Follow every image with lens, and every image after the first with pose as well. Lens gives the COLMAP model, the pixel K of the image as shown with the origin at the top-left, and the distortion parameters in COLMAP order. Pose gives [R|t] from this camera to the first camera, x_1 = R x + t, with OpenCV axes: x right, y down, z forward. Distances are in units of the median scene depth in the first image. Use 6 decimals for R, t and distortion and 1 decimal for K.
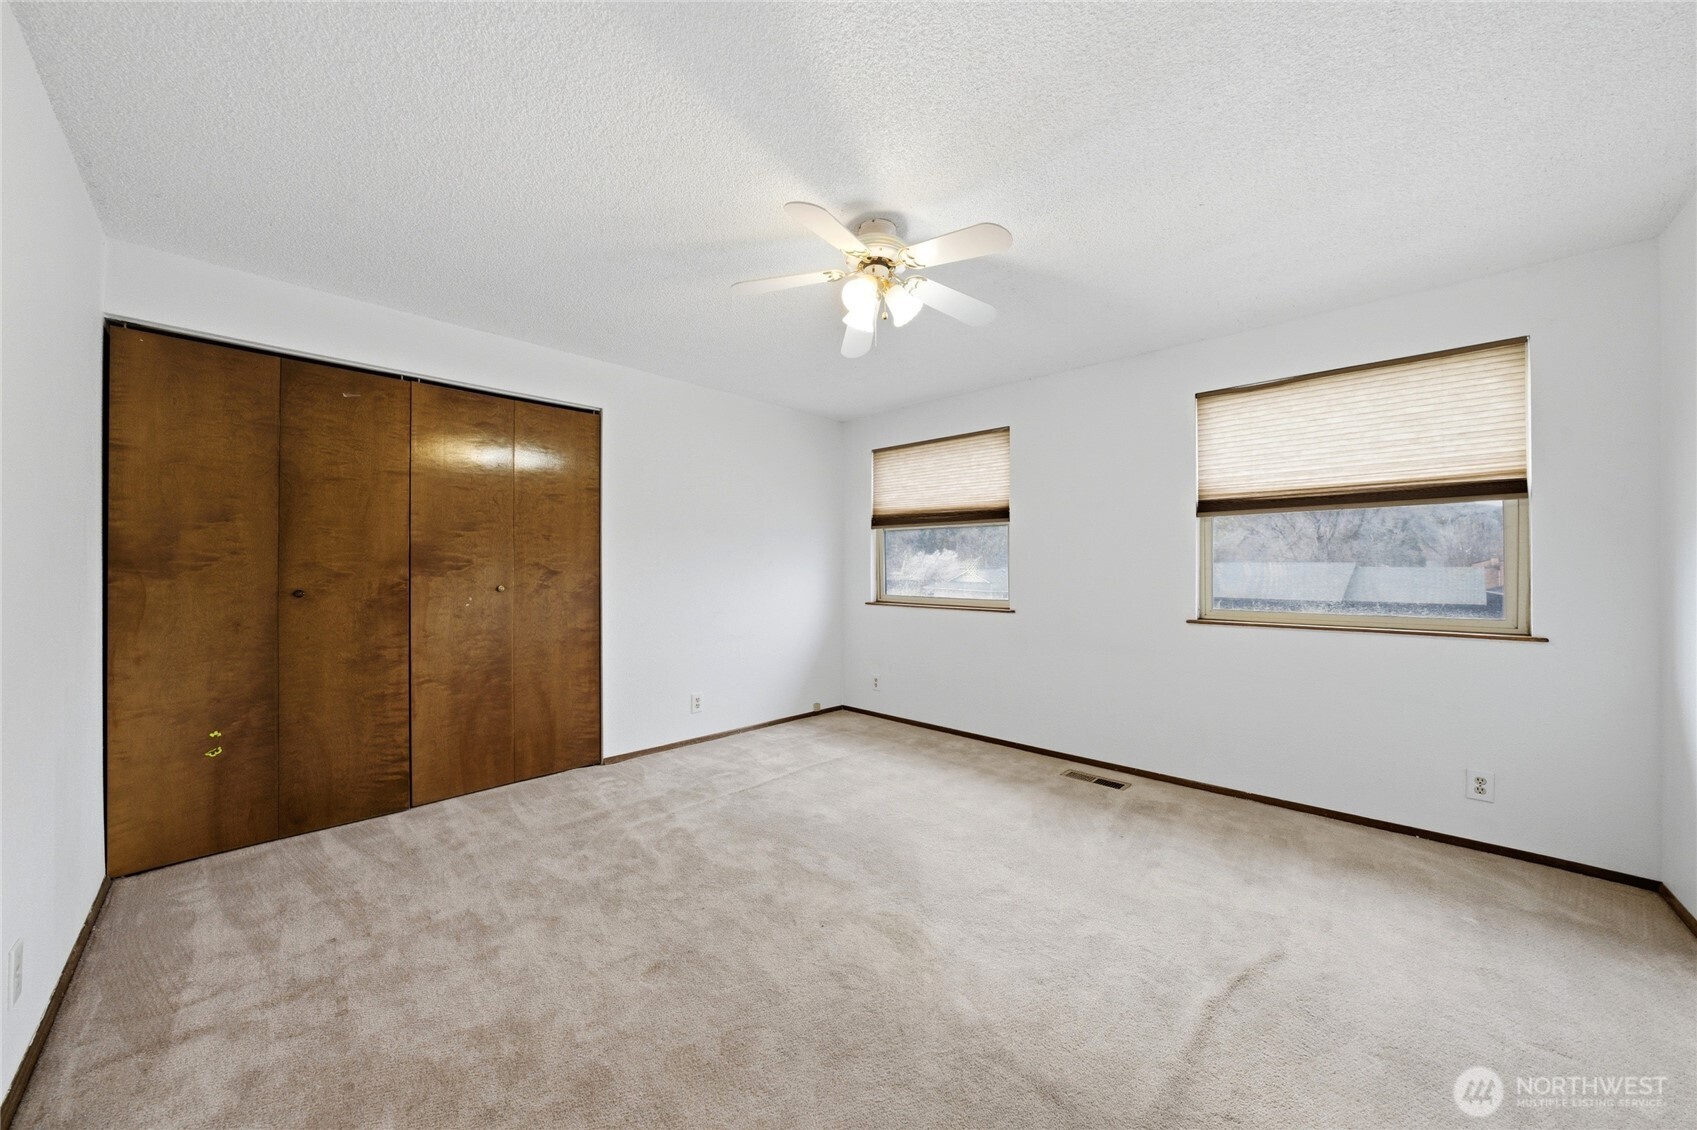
lens RADIAL K [[595.0, 0, 836.7], [0, 595.0, 568.8], [0, 0, 1]] dist [-0.009813, 0.000270]
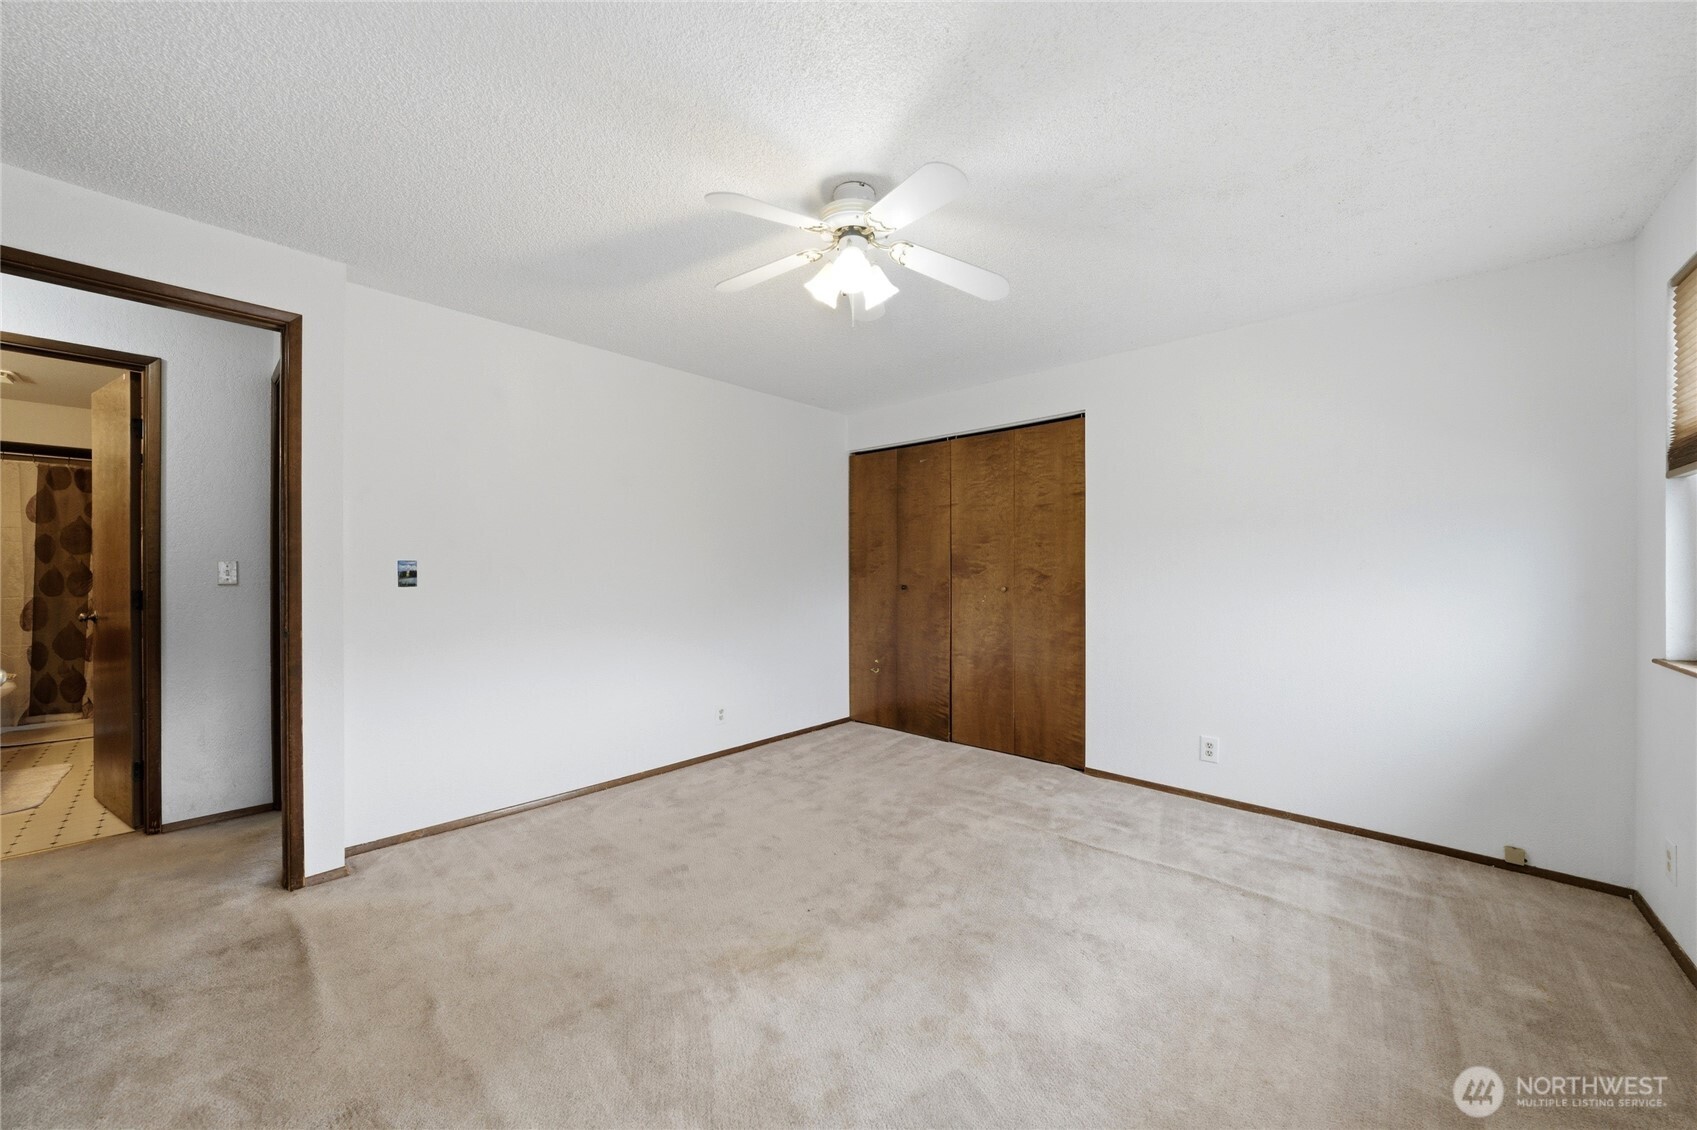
lens RADIAL K [[595.0, 0, 836.7], [0, 595.0, 568.8], [0, 0, 1]] dist [-0.009813, 0.000270]
pose [[0.042457, -0.003609, -0.999092, 0.683505], [-0.003971, 0.999985, -0.003781, -0.002567], [0.999090, 0.004128, 0.042442, 0.658321]]
